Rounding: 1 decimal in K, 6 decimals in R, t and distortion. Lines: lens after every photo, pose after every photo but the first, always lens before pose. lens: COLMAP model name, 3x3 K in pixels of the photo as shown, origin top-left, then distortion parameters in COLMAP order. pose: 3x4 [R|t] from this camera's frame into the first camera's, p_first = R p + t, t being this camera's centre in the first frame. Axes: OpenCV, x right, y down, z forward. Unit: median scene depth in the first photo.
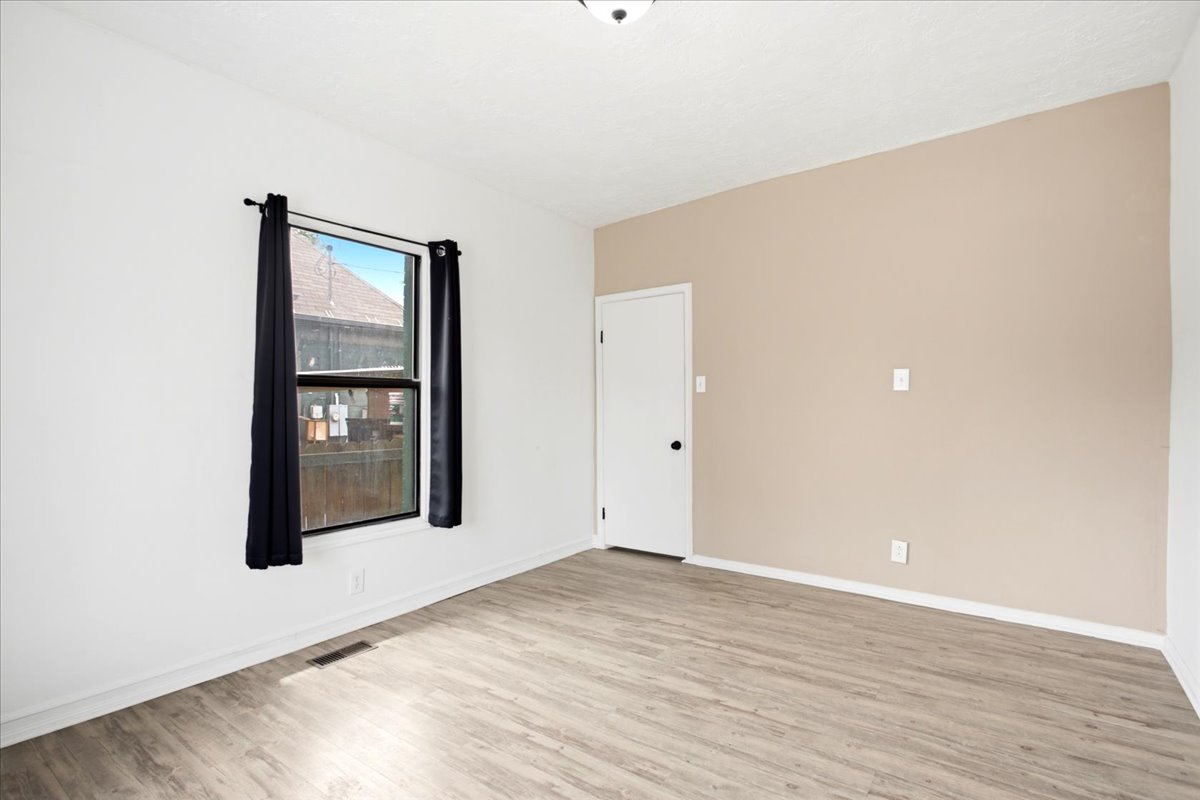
lens RADIAL K [[578.3, 0, 597.1], [0, 578.3, 412.6], [0, 0, 1]] dist [-0.001118, 0.000368]
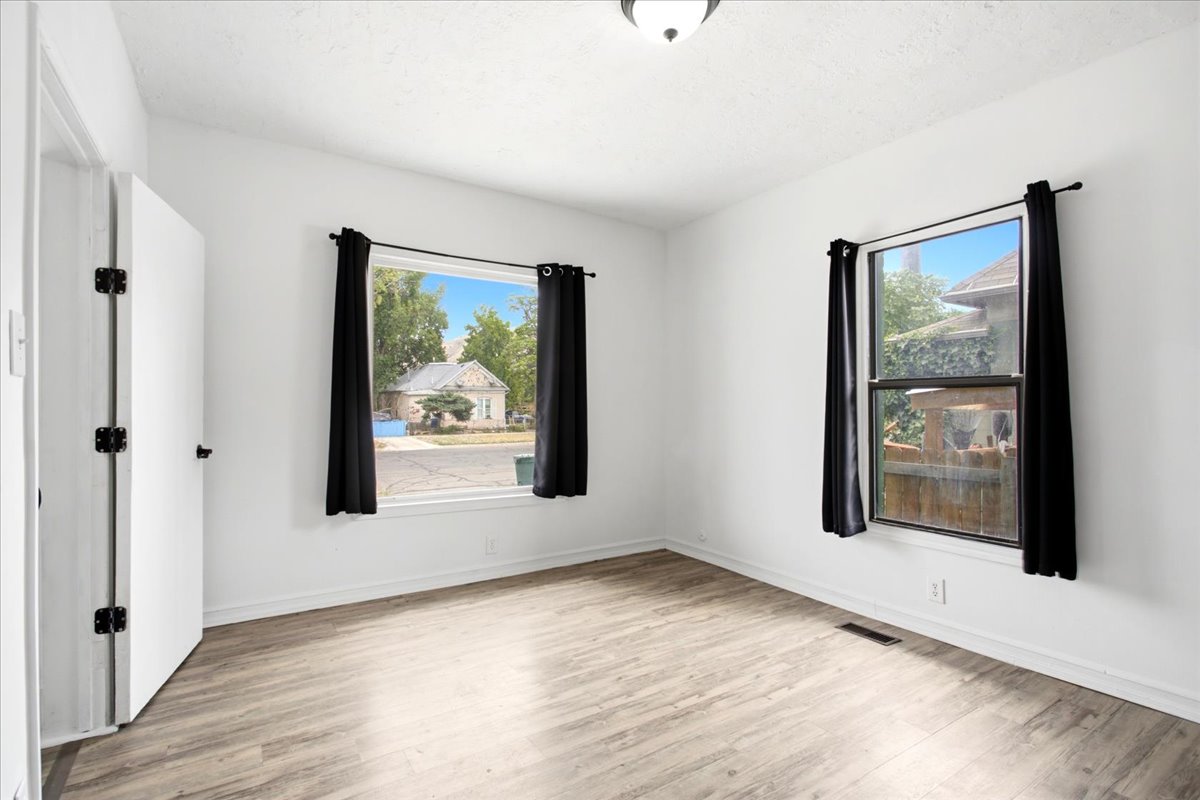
lens RADIAL K [[574.9, 0, 594.3], [0, 574.9, 404.6], [0, 0, 1]] dist [-0.001290, 0.000599]
pose [[-0.358378, 0.001539, -0.933575, 0.813979], [-0.012214, 0.999905, 0.006338, -0.017738], [0.933497, 0.013674, -0.358326, 0.963234]]
